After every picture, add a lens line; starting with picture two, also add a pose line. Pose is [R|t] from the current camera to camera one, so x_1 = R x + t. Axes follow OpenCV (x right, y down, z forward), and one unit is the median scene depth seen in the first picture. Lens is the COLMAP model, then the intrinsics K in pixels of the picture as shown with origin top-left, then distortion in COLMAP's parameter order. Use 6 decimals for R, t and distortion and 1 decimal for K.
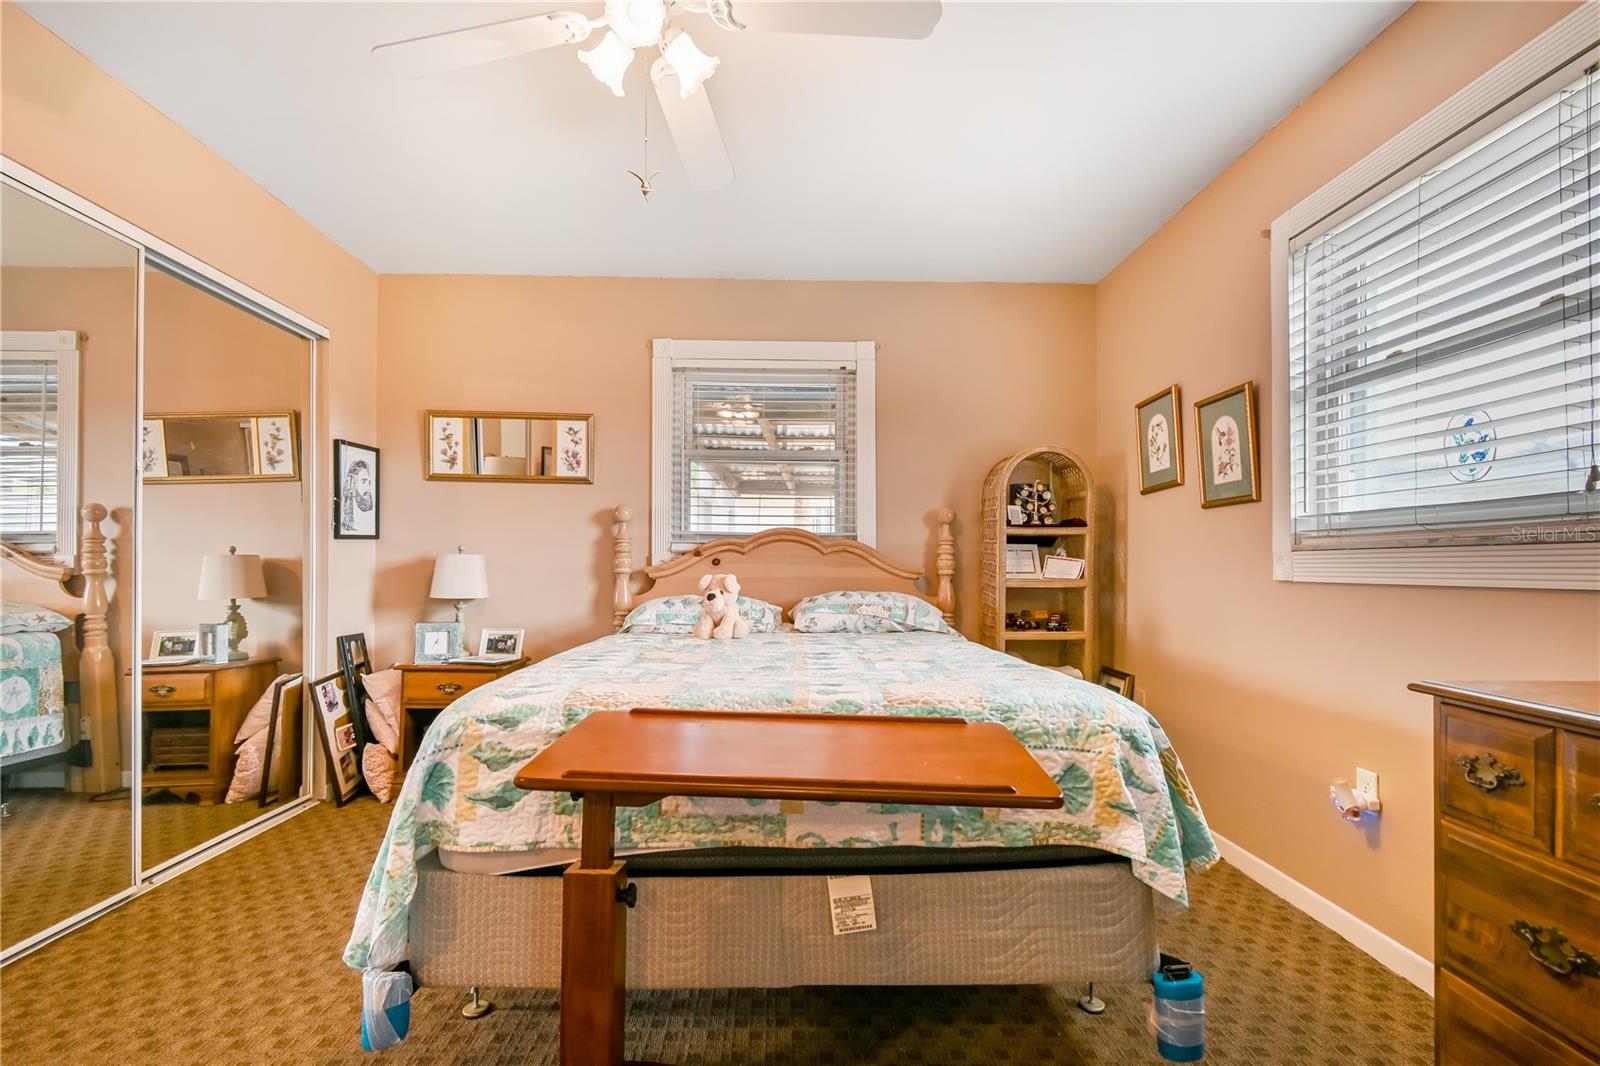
lens RADIAL K [[738.8, 0, 801.3], [0, 738.8, 553.5], [0, 0, 1]] dist [0.003632, 0.000623]
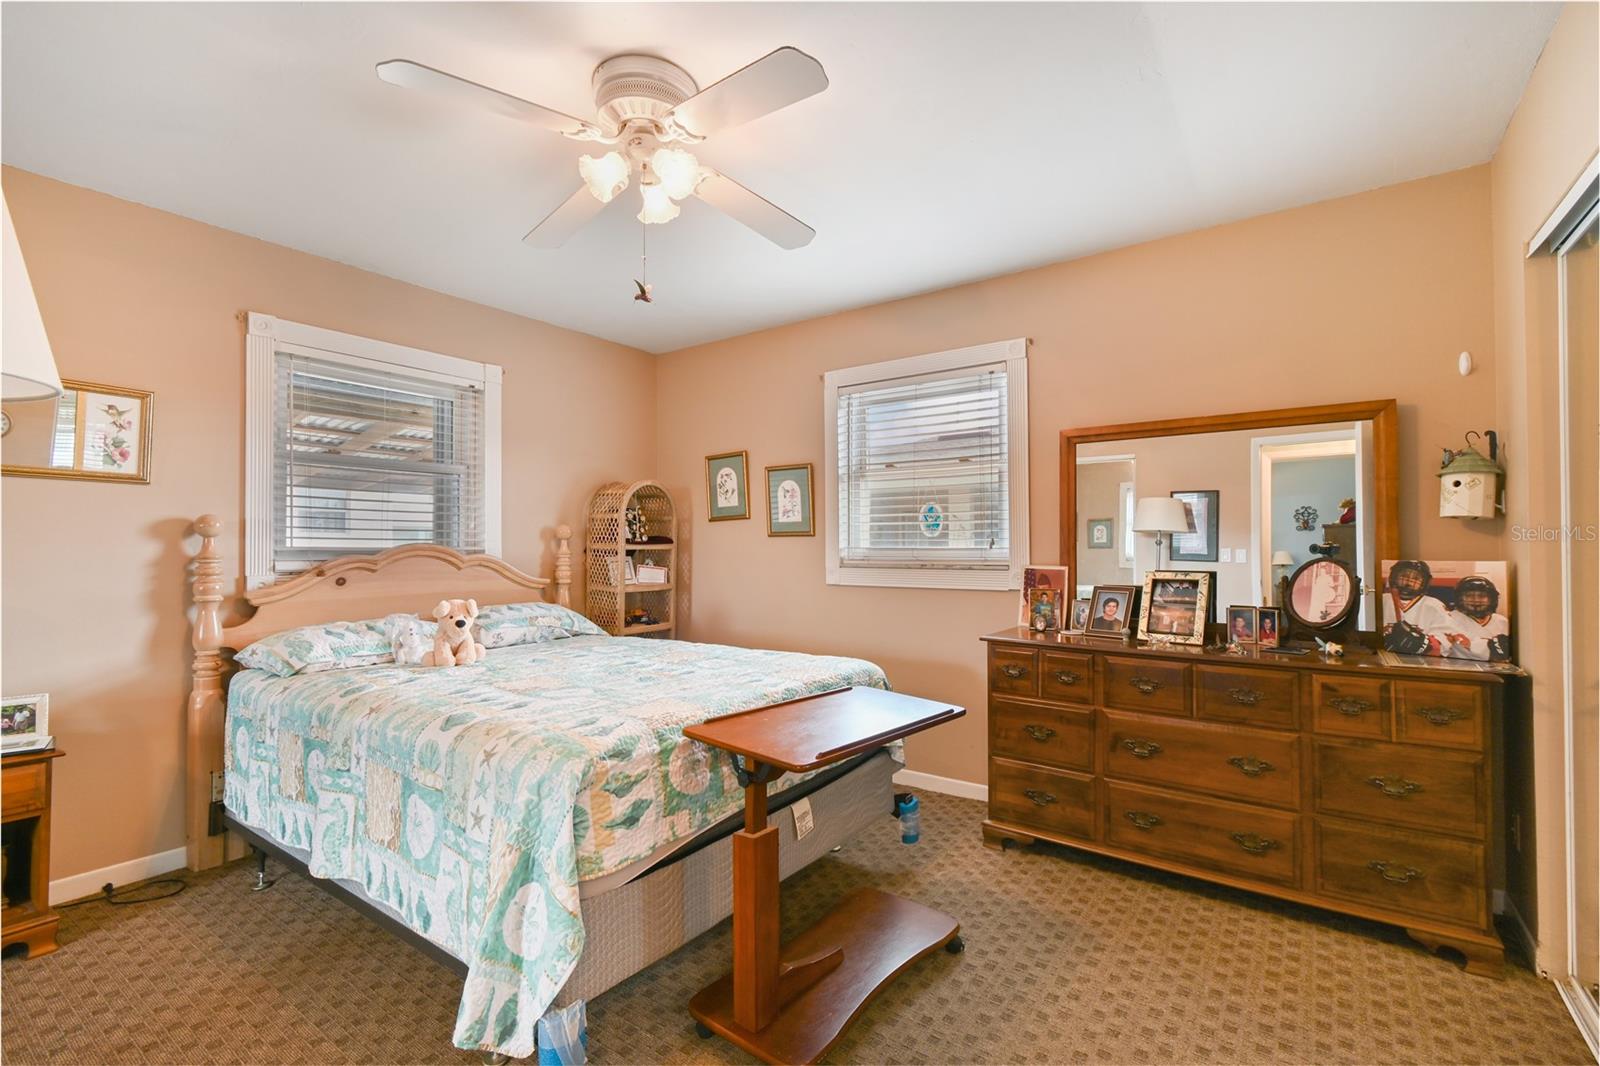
lens RADIAL K [[708.2, 0, 800.0], [0, 708.2, 533.0], [0, 0, 1]] dist [-0.000994, -0.000084]
pose [[0.607869, 0.008928, 0.793987, -0.523545], [-0.008413, 0.999953, -0.004803, -0.054848], [-0.793992, -0.003760, 0.607916, 0.046963]]
